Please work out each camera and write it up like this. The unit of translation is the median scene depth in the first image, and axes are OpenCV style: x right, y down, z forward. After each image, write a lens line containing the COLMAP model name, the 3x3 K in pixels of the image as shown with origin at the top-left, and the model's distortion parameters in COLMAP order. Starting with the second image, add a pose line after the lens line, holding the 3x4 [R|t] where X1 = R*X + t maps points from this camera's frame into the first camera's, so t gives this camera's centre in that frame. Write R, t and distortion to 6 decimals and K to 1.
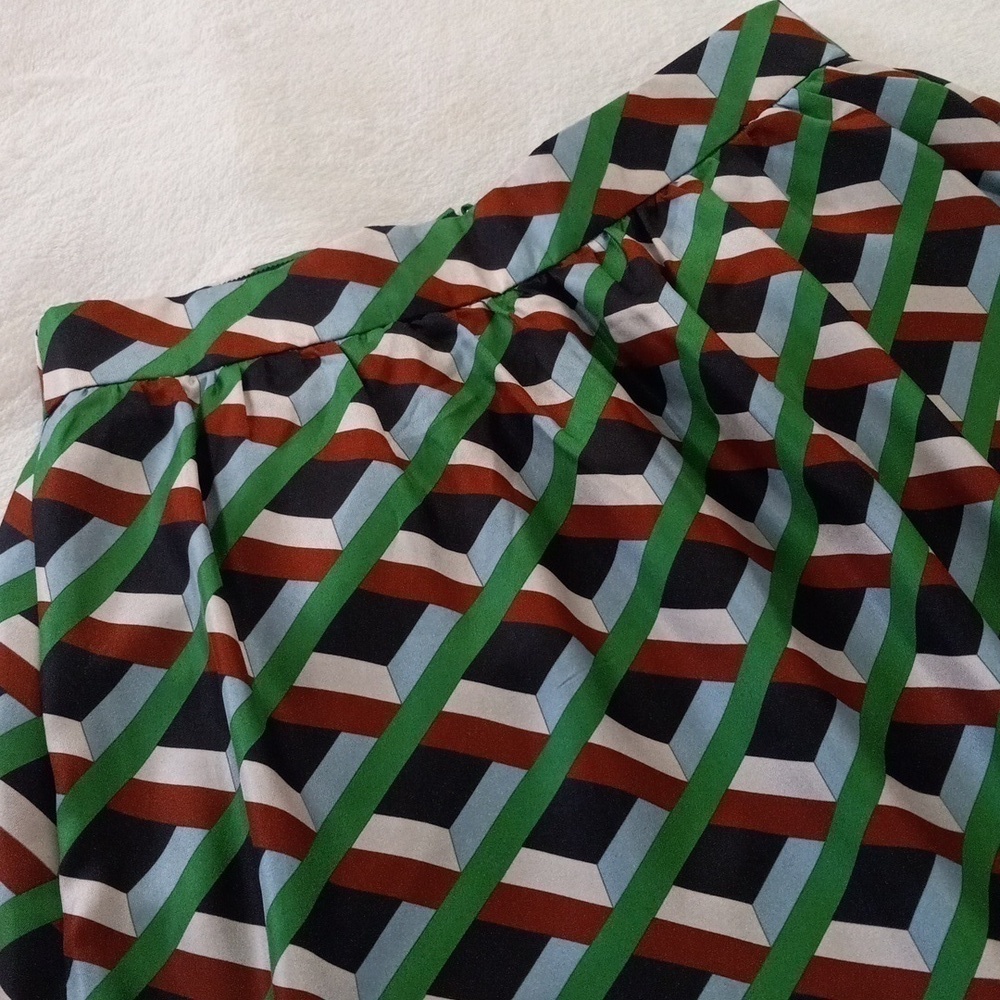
lens RADIAL K [[1400.6, 0, 500.0], [0, 1400.6, 500.0], [0, 0, 1]] dist [0.243801, -0.914037]
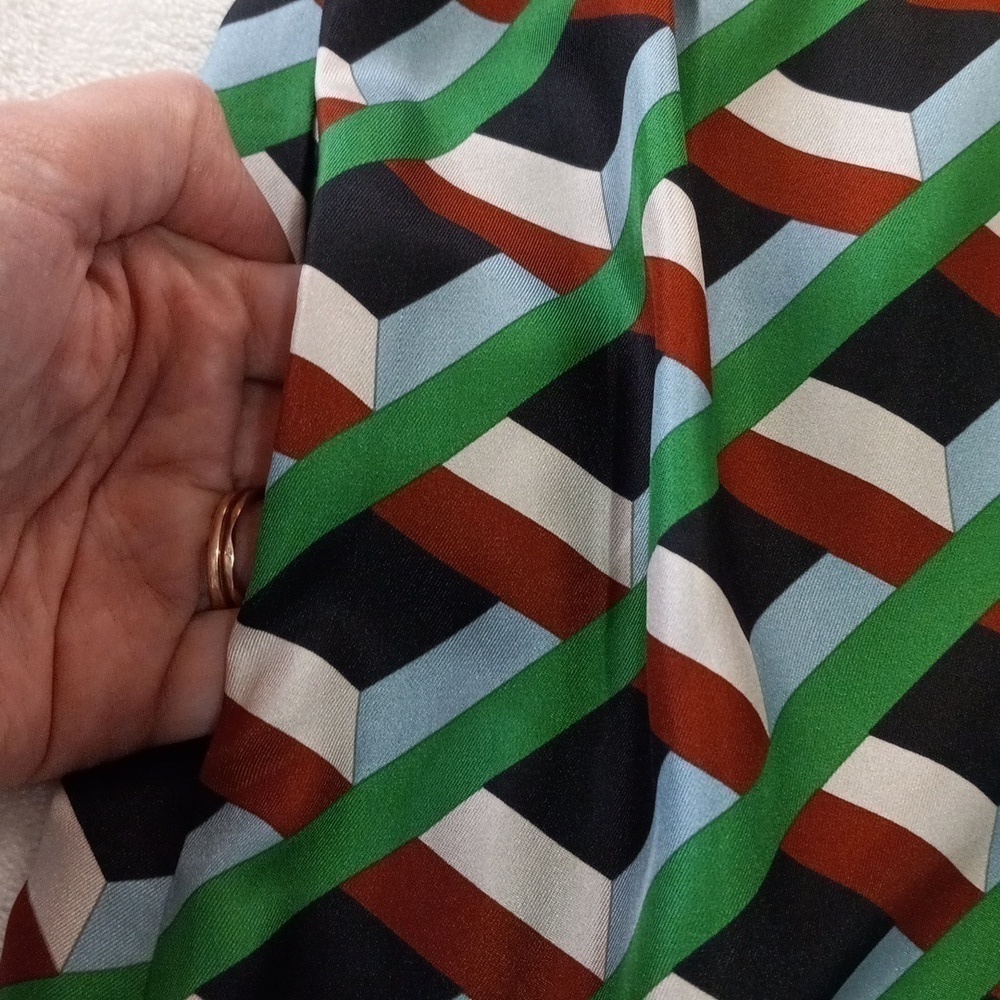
lens RADIAL K [[1400.6, 0, 500.0], [0, 1400.6, 500.0], [0, 0, 1]] dist [0.243801, -0.914037]
pose [[0.962250, 0.202899, -0.181403, -0.150634], [-0.194060, 0.978807, 0.065404, 0.147899], [0.190829, -0.027732, 0.981231, 0.543127]]
